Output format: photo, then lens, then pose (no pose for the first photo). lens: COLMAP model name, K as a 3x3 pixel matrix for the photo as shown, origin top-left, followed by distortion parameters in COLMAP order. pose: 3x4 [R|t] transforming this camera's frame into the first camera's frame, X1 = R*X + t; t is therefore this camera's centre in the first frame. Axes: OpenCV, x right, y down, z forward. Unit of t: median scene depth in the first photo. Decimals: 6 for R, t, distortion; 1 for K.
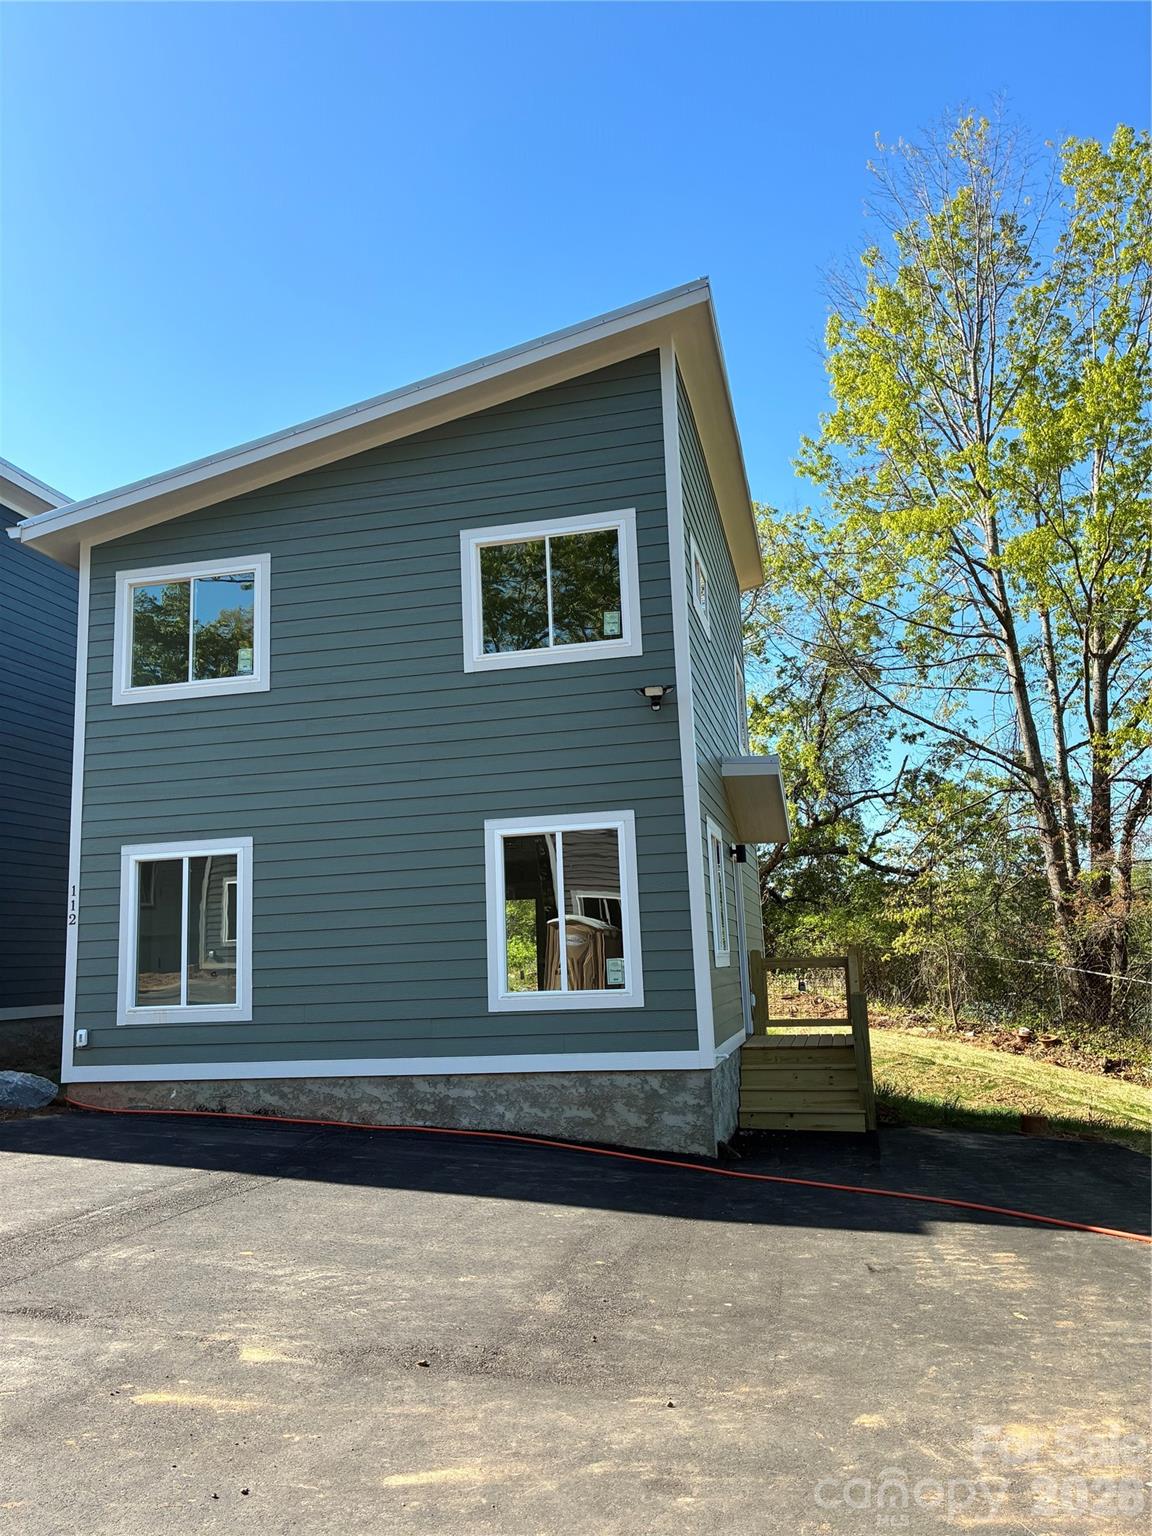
lens RADIAL K [[1156.3, 0, 576.0], [0, 1156.3, 768.0], [0, 0, 1]] dist [0.008778, -0.004709]
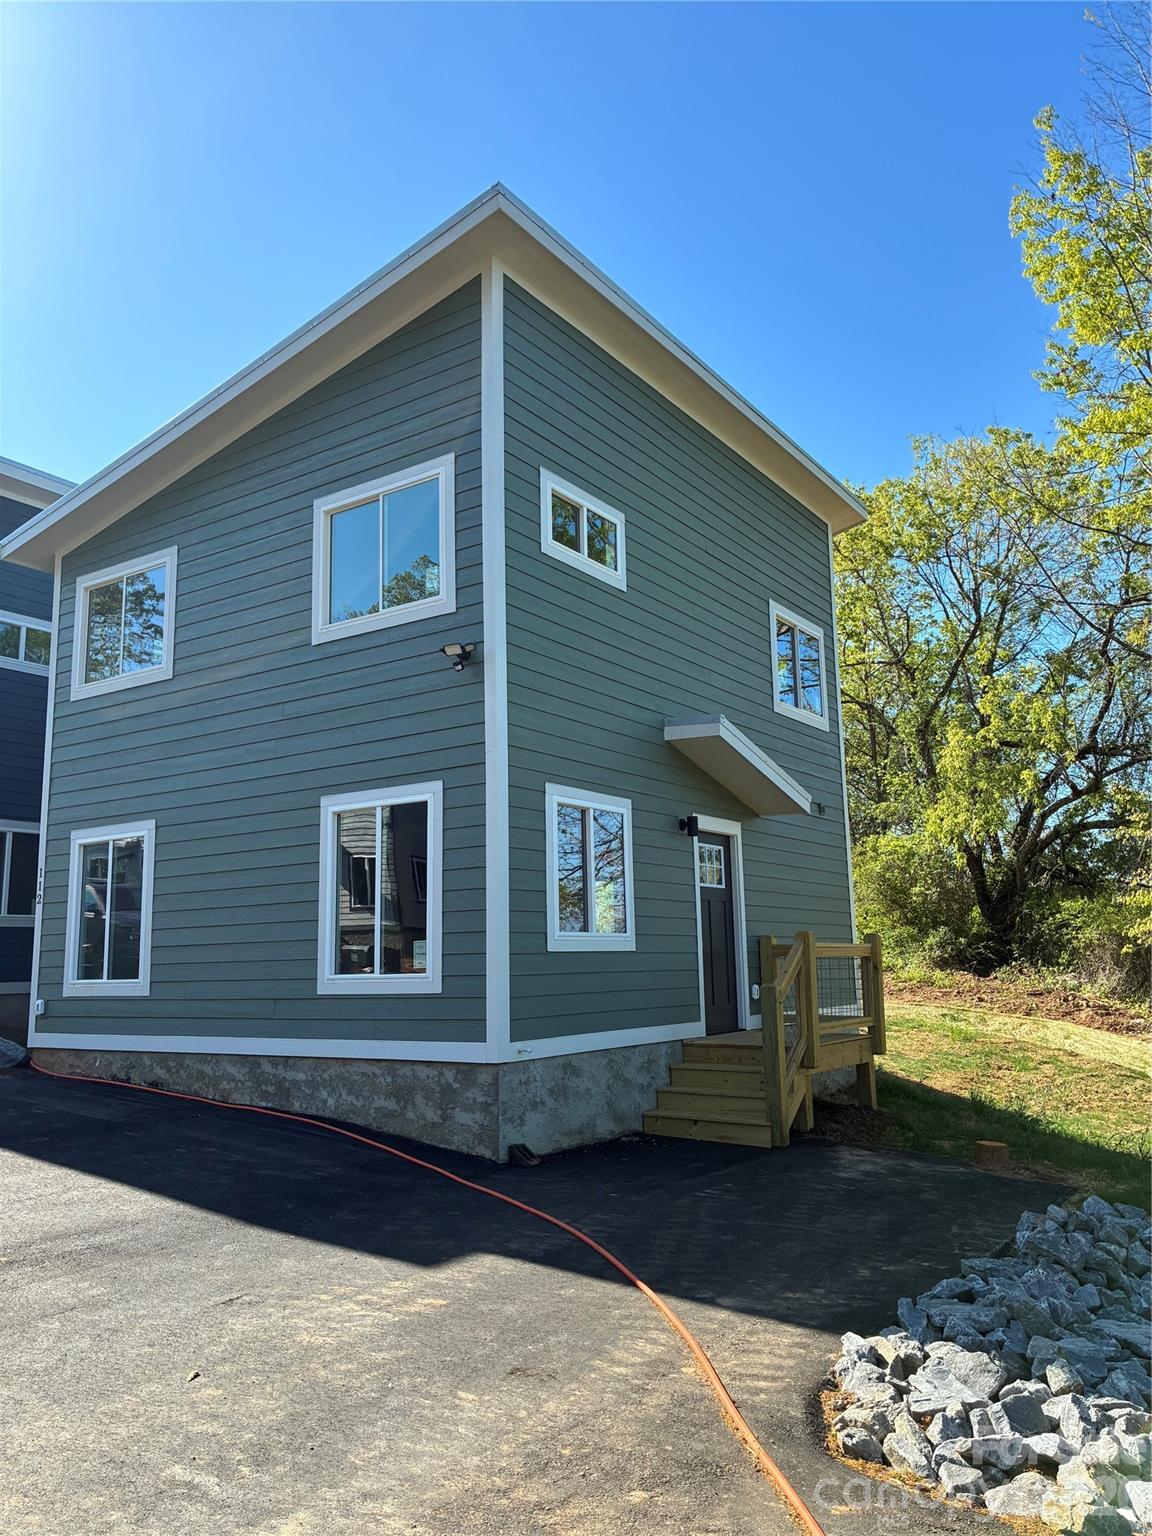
lens RADIAL K [[1161.9, 0, 576.0], [0, 1161.9, 768.0], [0, 0, 1]] dist [0.007468, 0.007714]
pose [[0.933671, -0.039674, -0.355928, 0.472879], [0.044174, 0.999014, 0.004520, 0.026757], [0.355397, -0.019943, 0.934503, 0.168726]]
